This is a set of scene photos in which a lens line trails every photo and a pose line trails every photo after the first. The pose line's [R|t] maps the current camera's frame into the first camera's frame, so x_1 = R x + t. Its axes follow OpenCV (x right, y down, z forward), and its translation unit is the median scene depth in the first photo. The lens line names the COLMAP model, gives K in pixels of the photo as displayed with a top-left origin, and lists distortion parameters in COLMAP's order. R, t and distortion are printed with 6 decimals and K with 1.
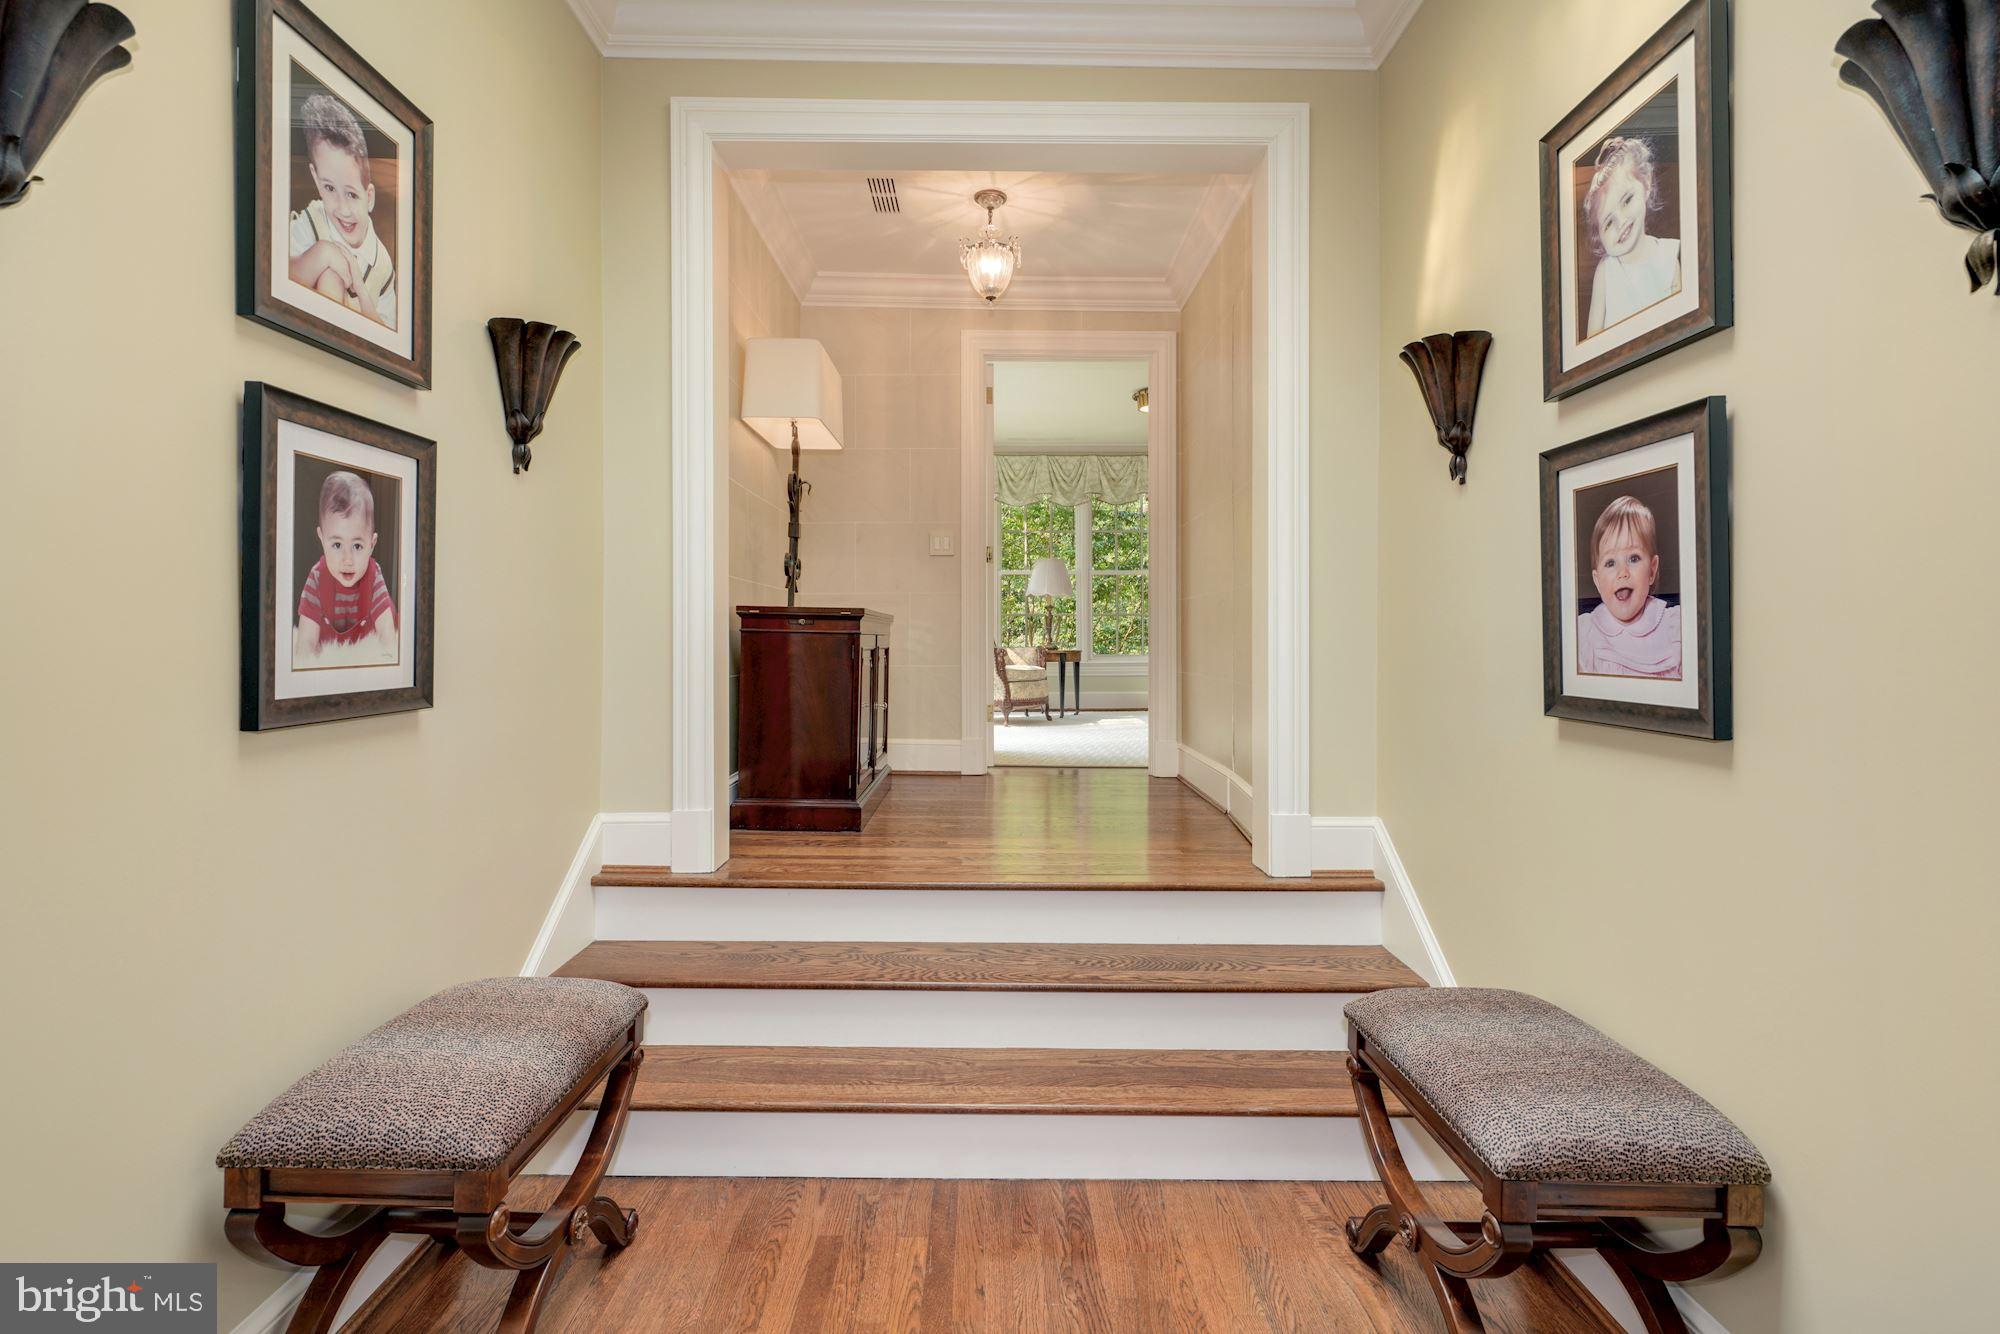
lens RADIAL K [[919.0, 0, 994.1], [0, 919.0, 657.5], [0, 0, 1]] dist [-0.002544, -0.000059]
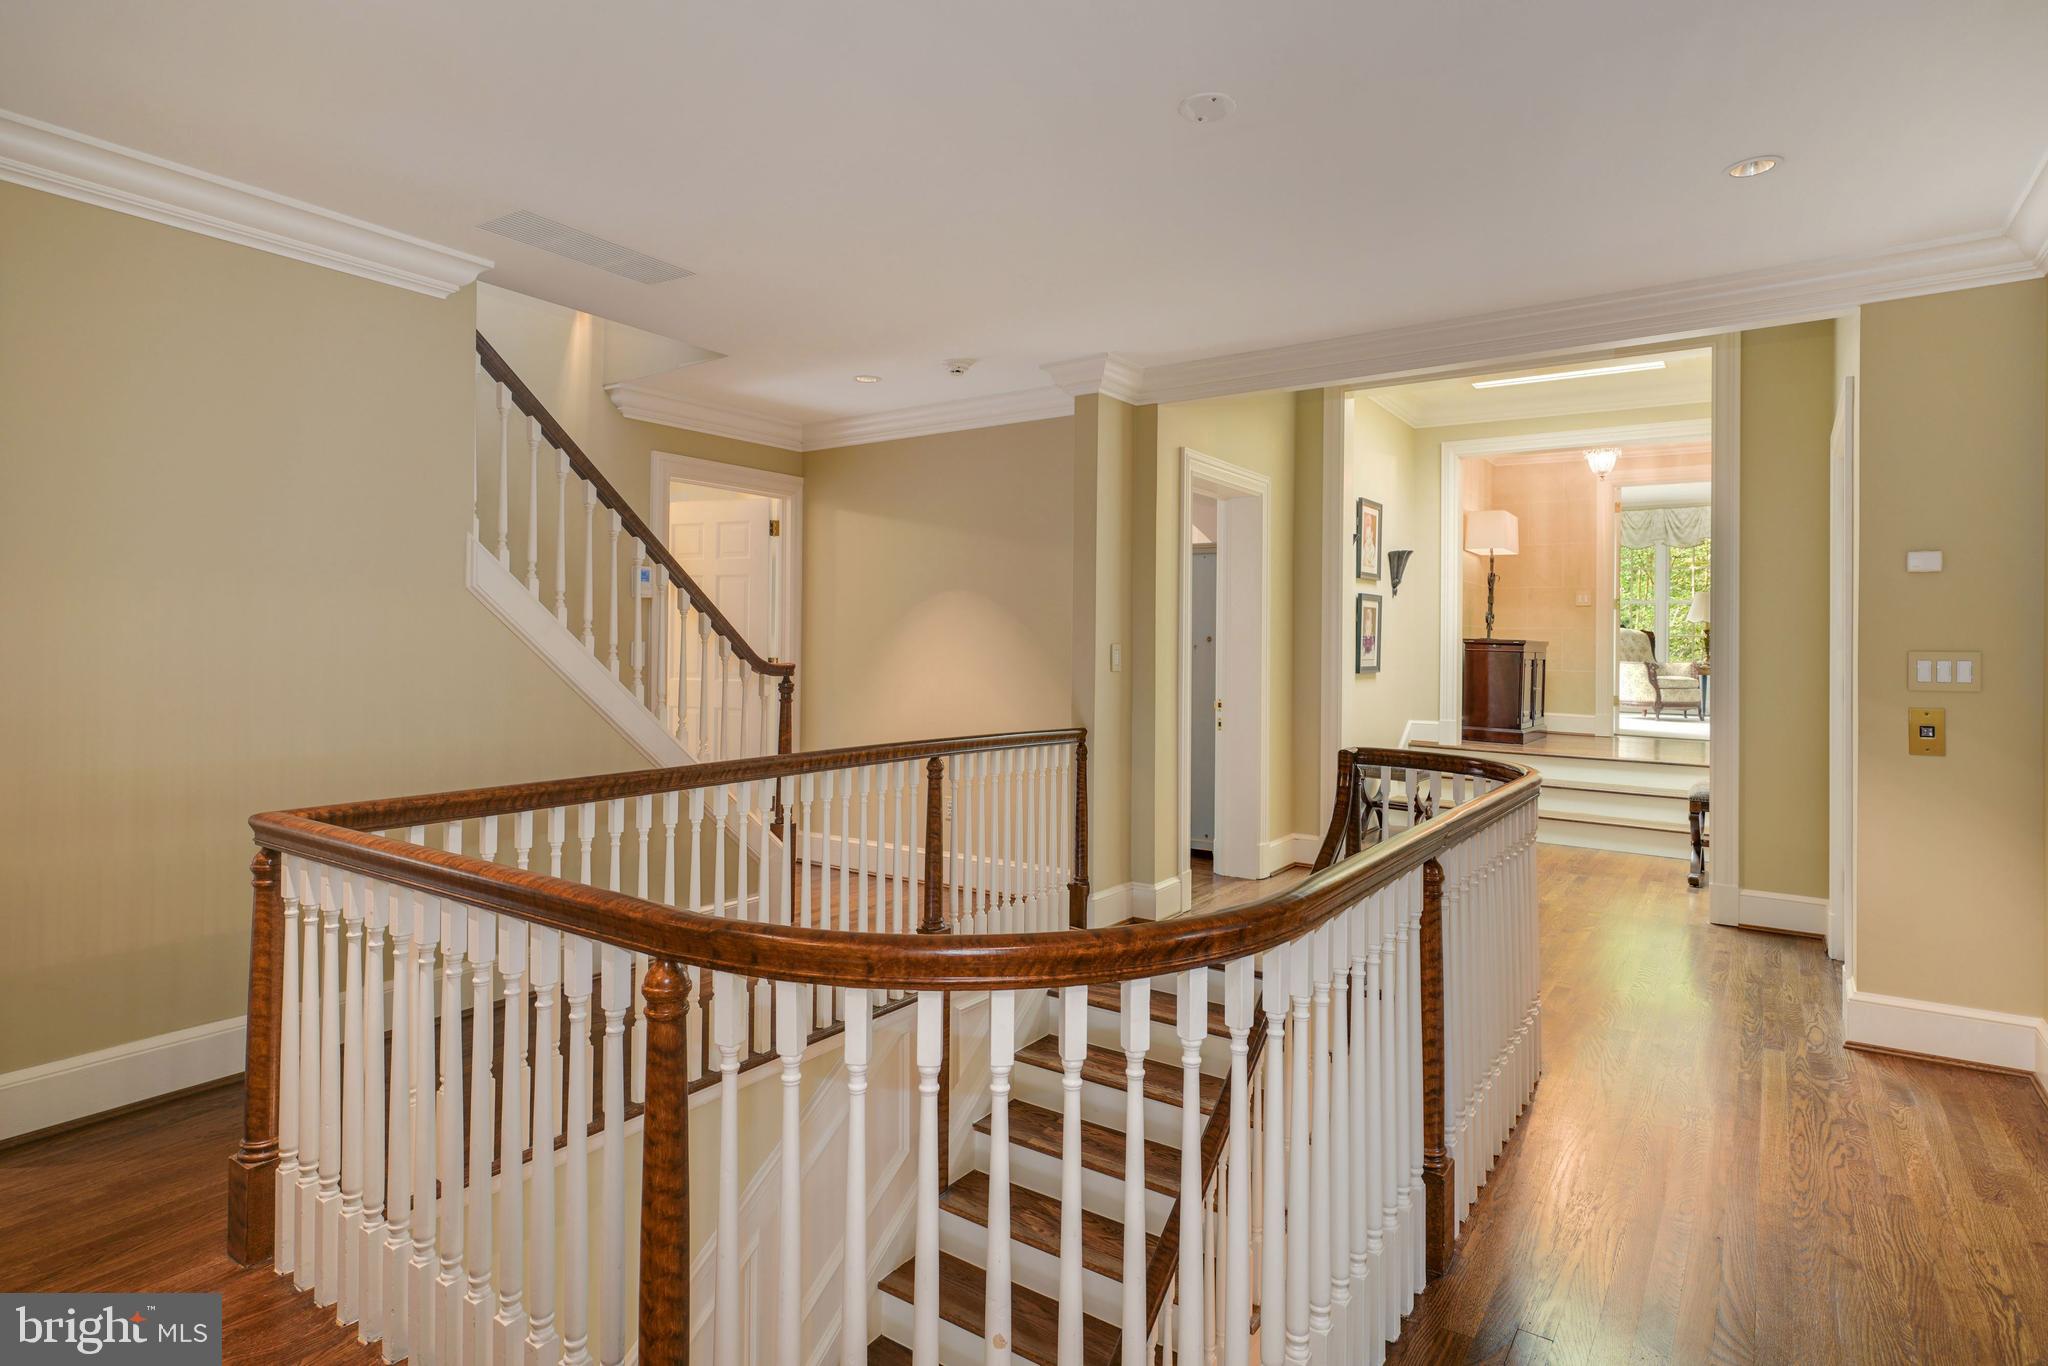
lens RADIAL K [[1058.5, 0, 1022.4], [0, 1058.5, 660.8], [0, 0, 1]] dist [0.001922, 0.000086]
pose [[0.811968, 0.008995, -0.583632, 0.293452], [-0.018411, 0.999778, -0.010205, 0.035411], [0.583411, 0.019031, 0.811954, -1.428613]]
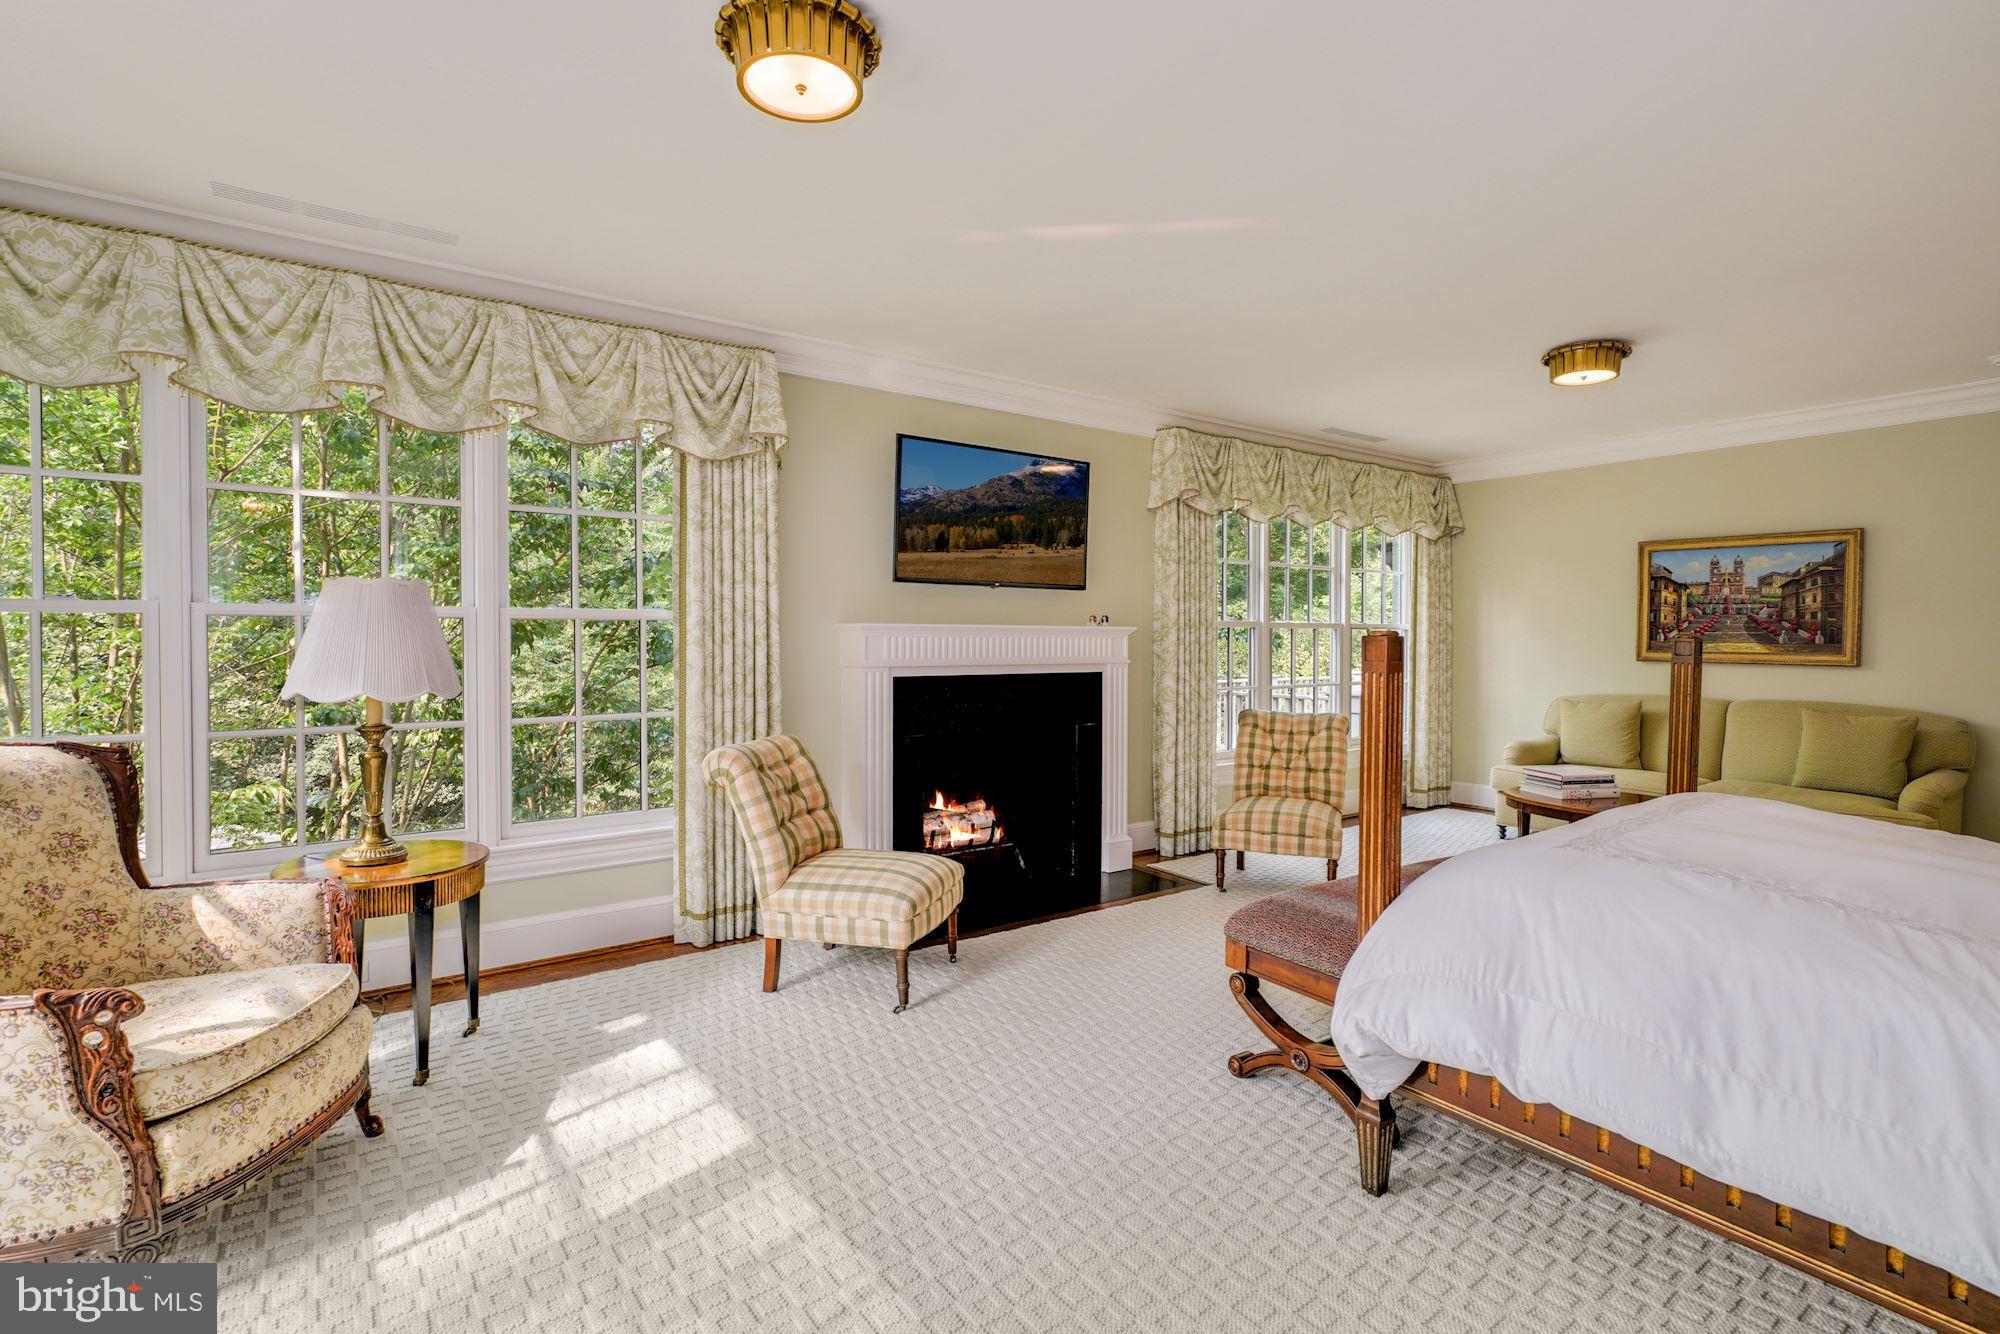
lens RADIAL K [[919.0, 0, 989.6], [0, 919.0, 654.0], [0, 0, 1]] dist [-0.002544, -0.000059]
pose [[0.811750, -0.007749, 0.583953, 0.097073], [0.003561, 0.999959, 0.008319, -0.170200], [-0.583994, -0.004674, 0.811745, 1.247030]]
